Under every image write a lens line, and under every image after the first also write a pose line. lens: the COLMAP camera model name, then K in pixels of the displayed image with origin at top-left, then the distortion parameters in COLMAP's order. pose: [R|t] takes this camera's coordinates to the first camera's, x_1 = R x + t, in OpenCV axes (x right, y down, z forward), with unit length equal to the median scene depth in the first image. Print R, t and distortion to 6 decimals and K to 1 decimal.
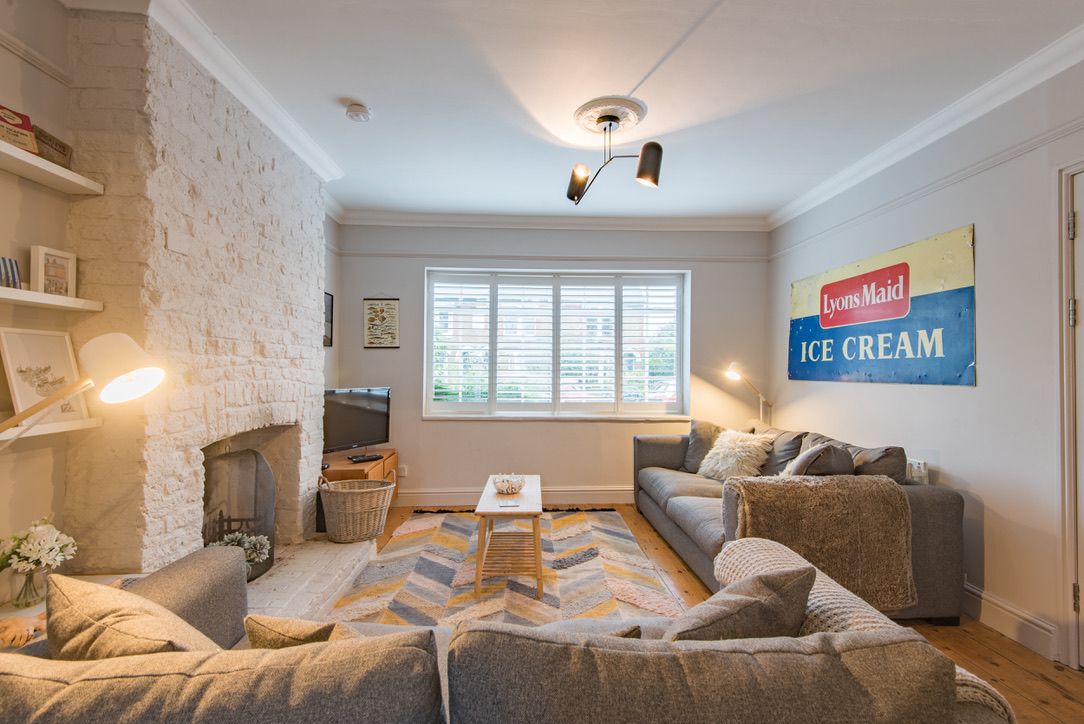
lens RADIAL K [[487.4, 0, 553.0], [0, 487.4, 352.8], [0, 0, 1]] dist [0.020109, -0.010037]
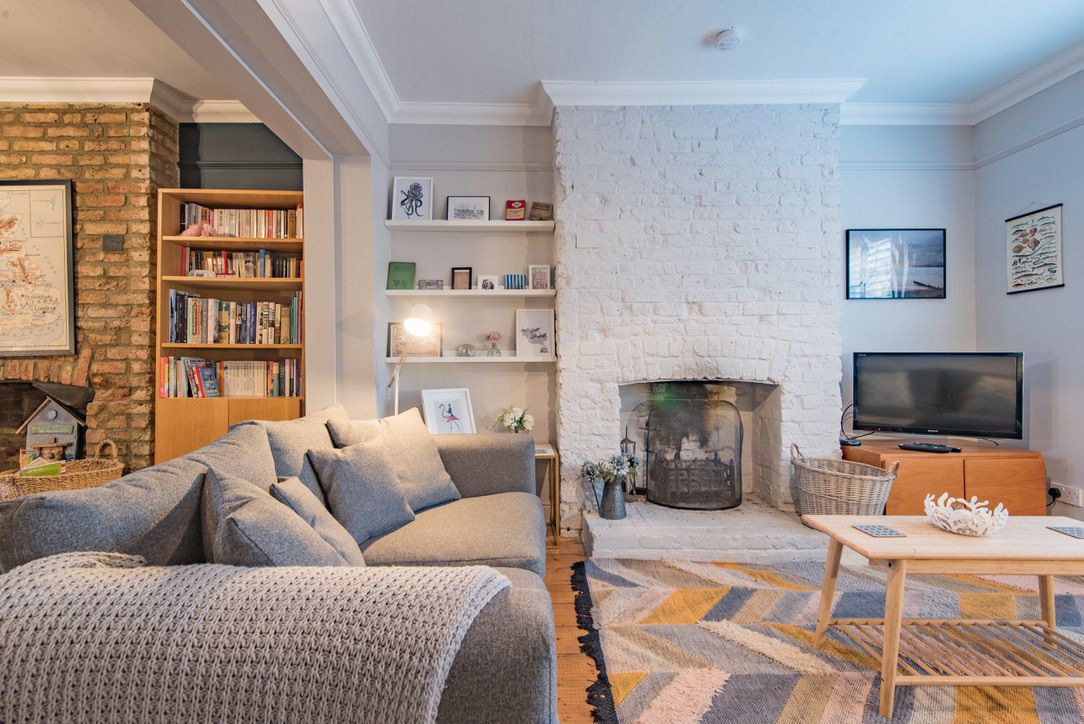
lens RADIAL K [[487.4, 0, 499.9], [0, 487.4, 352.0], [0, 0, 1]] dist [0.020109, -0.010037]
pose [[-0.054351, -0.008270, -0.998488, 0.331428], [0.035973, 0.999300, -0.010235, 0.053131], [0.997874, -0.036474, -0.054015, 0.375845]]
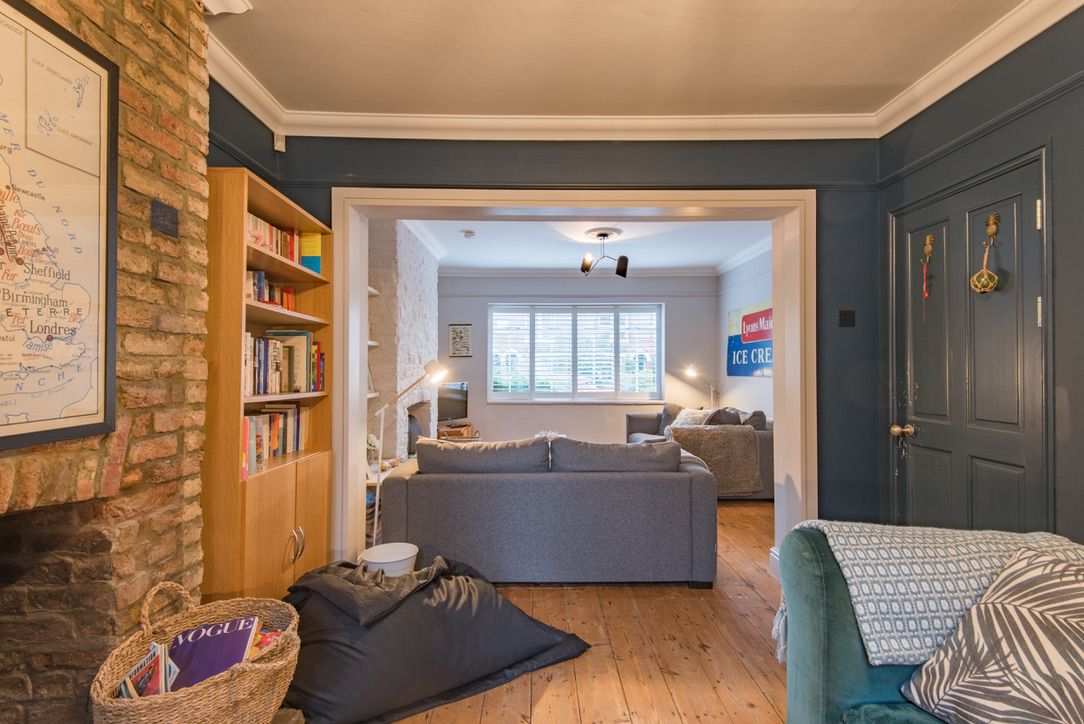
lens RADIAL K [[487.4, 0, 562.2], [0, 487.4, 361.3], [0, 0, 1]] dist [0.020109, -0.010037]
pose [[0.999859, -0.006459, -0.015492, -0.009724], [0.006720, 0.999835, 0.016889, -0.020156], [0.015381, -0.016990, 0.999737, -0.554137]]
